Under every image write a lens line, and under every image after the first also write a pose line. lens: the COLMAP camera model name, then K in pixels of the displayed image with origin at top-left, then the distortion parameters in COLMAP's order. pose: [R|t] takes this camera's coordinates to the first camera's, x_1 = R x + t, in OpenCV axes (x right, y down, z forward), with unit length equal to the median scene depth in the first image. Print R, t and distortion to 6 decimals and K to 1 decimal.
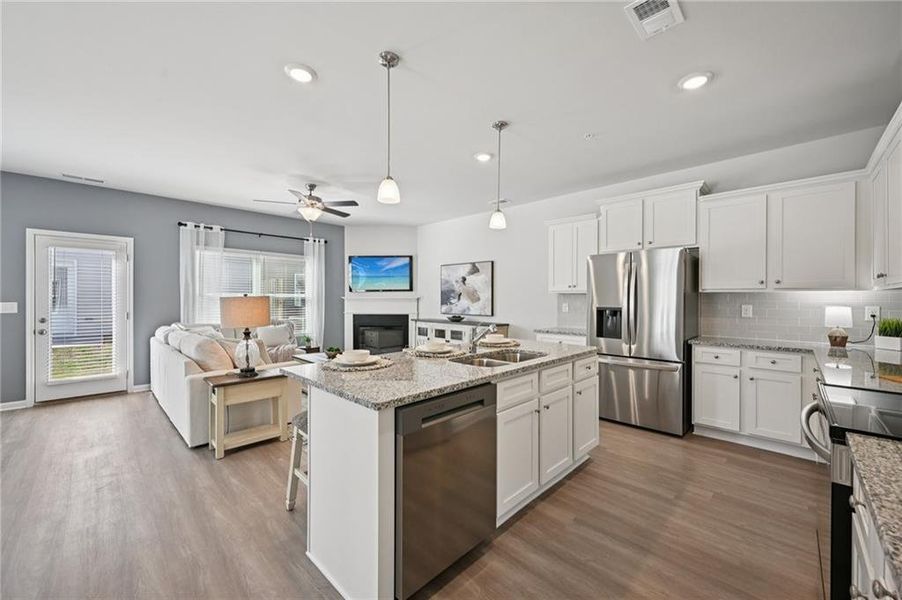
lens RADIAL K [[357.7, 0, 449.7], [0, 357.7, 299.7], [0, 0, 1]] dist [-0.000110, 0.000086]
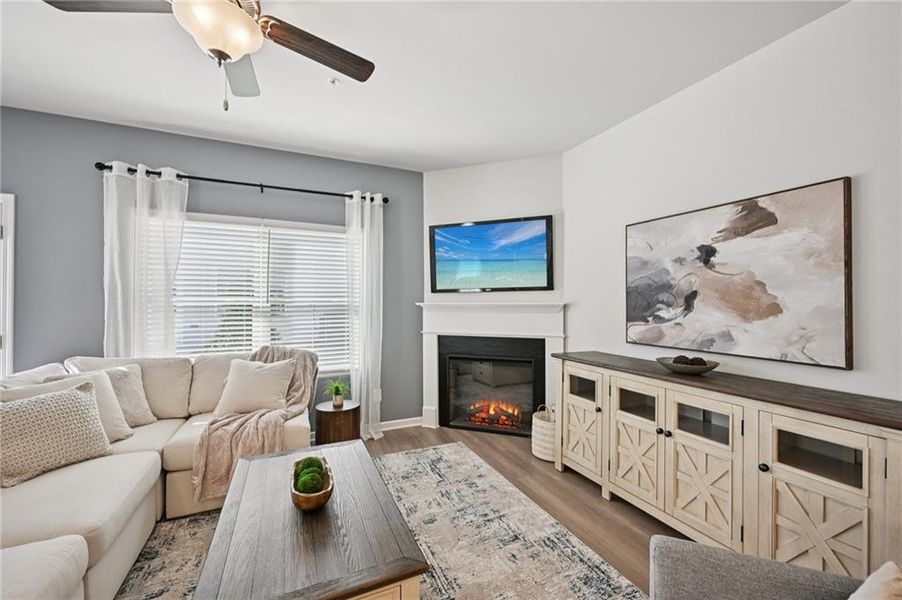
lens RADIAL K [[357.7, 0, 453.6], [0, 357.7, 298.7], [0, 0, 1]] dist [-0.000110, 0.000086]
pose [[0.938079, -0.007421, -0.346341, -0.077825], [0.003359, 0.999918, -0.012328, -0.008398], [0.346404, 0.010401, 0.938028, 0.620790]]
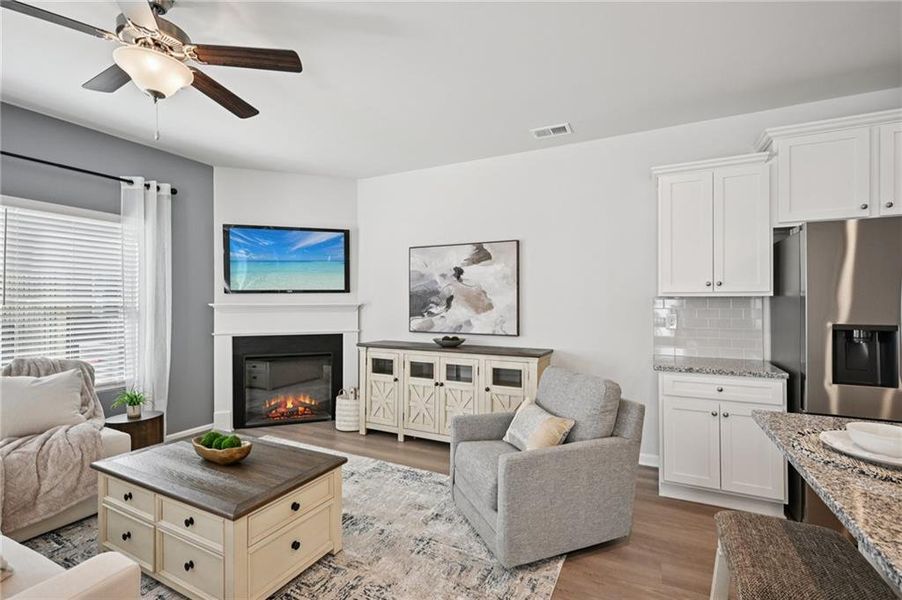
lens RADIAL K [[405.3, 0, 452.6], [0, 405.3, 300.8], [0, 0, 1]] dist [-0.002712, 0.000343]
pose [[0.949402, -0.004090, 0.314036, -0.184430], [0.005930, 0.999970, -0.004905, -0.008265], [-0.314007, 0.006519, 0.949398, 0.414016]]
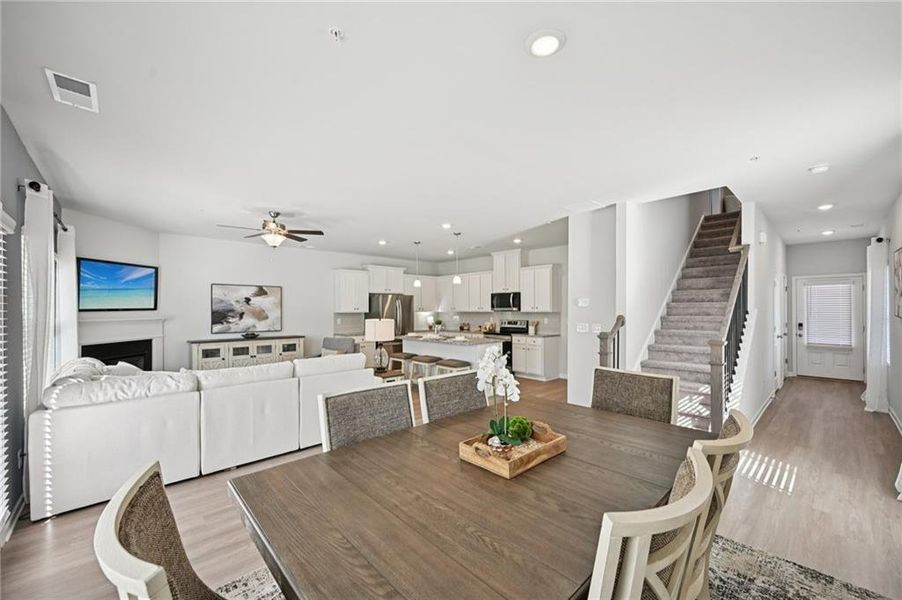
lens RADIAL K [[357.7, 0, 452.5], [0, 357.7, 308.4], [0, 0, 1]] dist [-0.000110, 0.000086]
pose [[0.032890, 0.000733, 0.999459, -1.105902], [0.008204, 0.999966, -0.001003, -0.026298], [-0.999425, 0.008232, 0.032883, 0.358697]]
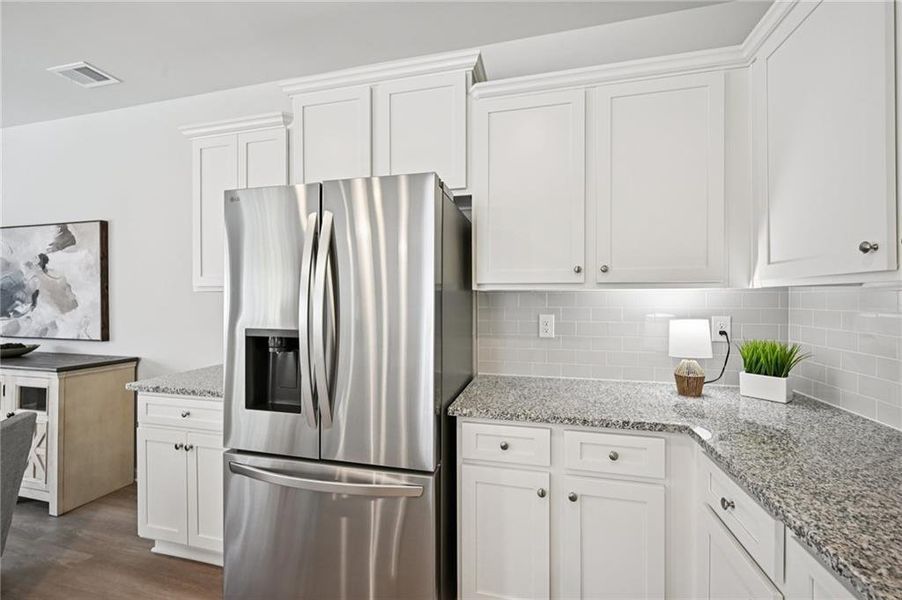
lens RADIAL K [[357.7, 0, 456.9], [0, 357.7, 301.5], [0, 0, 1]] dist [-0.000110, 0.000086]
pose [[0.859122, -0.006982, 0.511722, 0.271595], [0.004757, 0.999973, 0.005658, -0.005453], [-0.511748, -0.002427, 0.859132, 0.374514]]
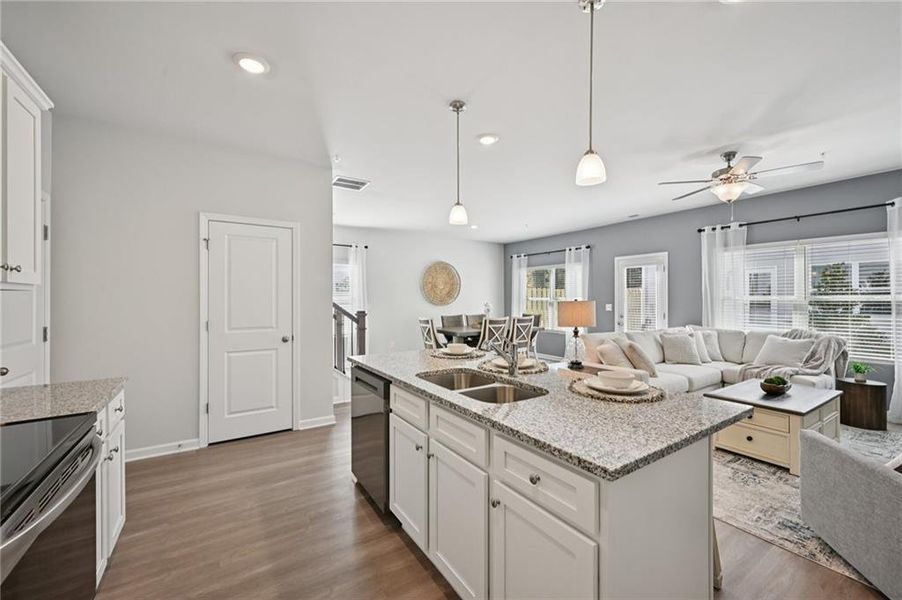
lens RADIAL K [[357.7, 0, 449.9], [0, 357.7, 297.6], [0, 0, 1]] dist [-0.000110, 0.000086]
pose [[-0.212152, -0.006867, -0.977213, 0.376904], [-0.003814, 0.999974, -0.006199, -0.006568], [0.977229, 0.002412, -0.212173, 0.459396]]
